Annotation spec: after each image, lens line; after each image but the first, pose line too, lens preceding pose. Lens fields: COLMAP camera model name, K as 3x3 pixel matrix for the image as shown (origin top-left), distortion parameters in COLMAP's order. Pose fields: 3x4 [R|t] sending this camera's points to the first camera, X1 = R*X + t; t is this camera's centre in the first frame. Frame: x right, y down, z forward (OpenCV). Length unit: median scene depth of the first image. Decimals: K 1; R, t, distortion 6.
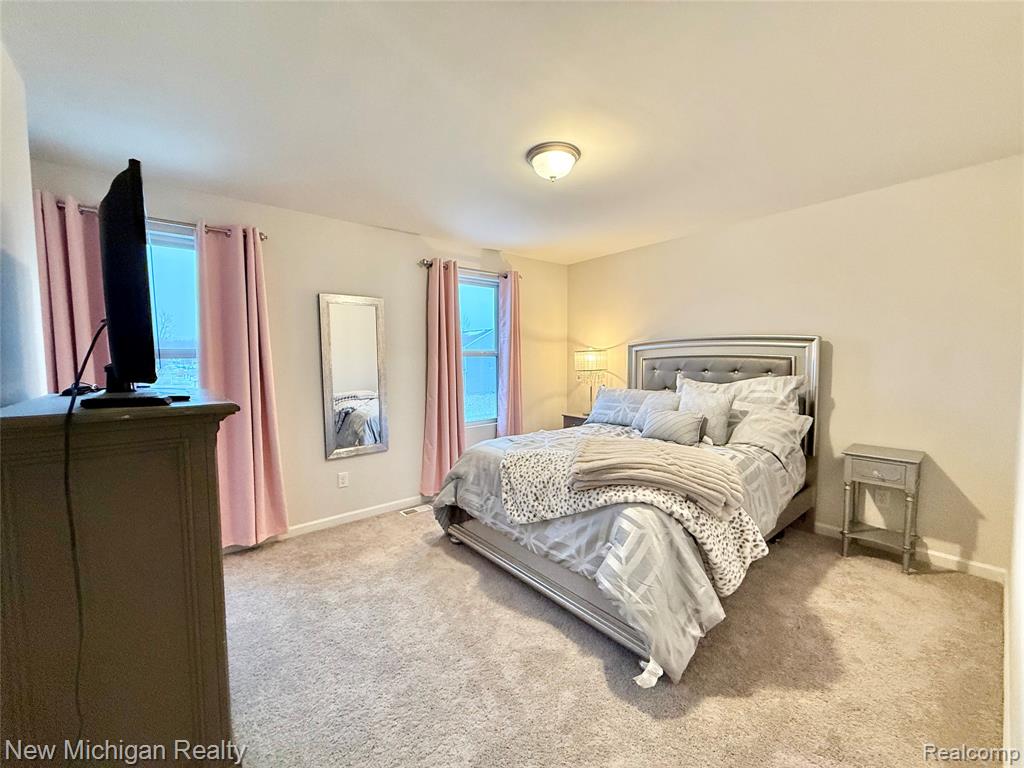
lens RADIAL K [[406.7, 0, 509.2], [0, 406.7, 381.6], [0, 0, 1]] dist [0.001191, 0.000329]
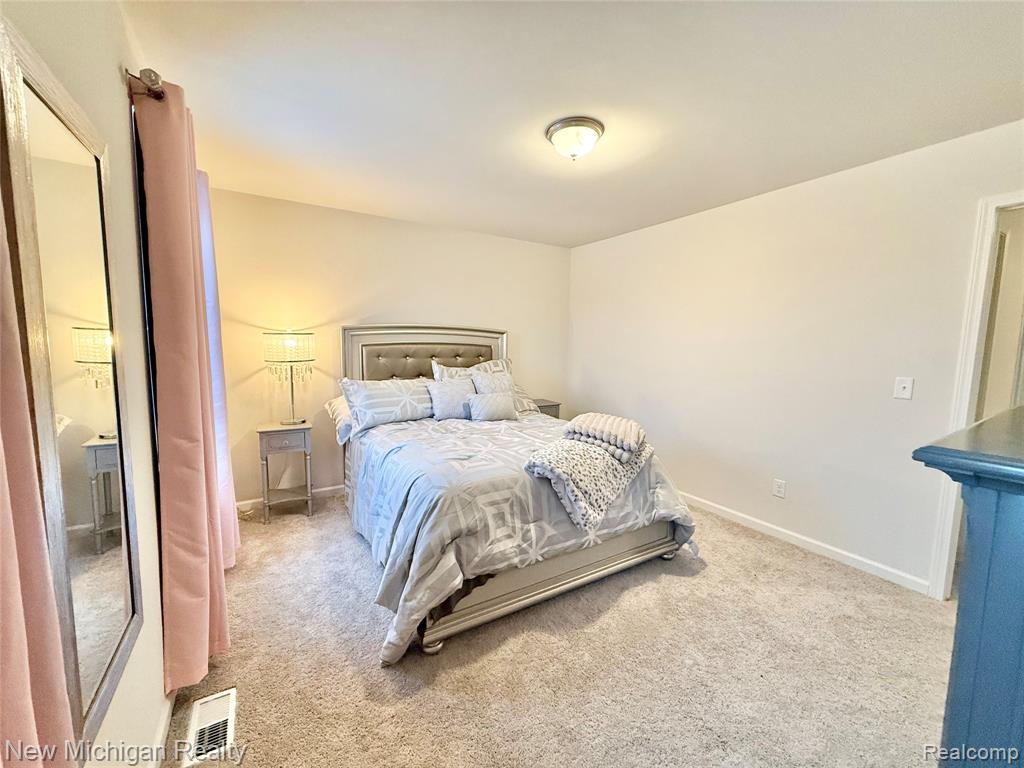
lens RADIAL K [[406.7, 0, 509.2], [0, 406.7, 381.6], [0, 0, 1]] dist [0.001191, 0.000329]
pose [[0.139054, -0.086672, 0.986485, -0.678376], [0.044566, 0.995701, 0.081200, -0.048412], [-0.989281, 0.032672, 0.142319, 0.786356]]
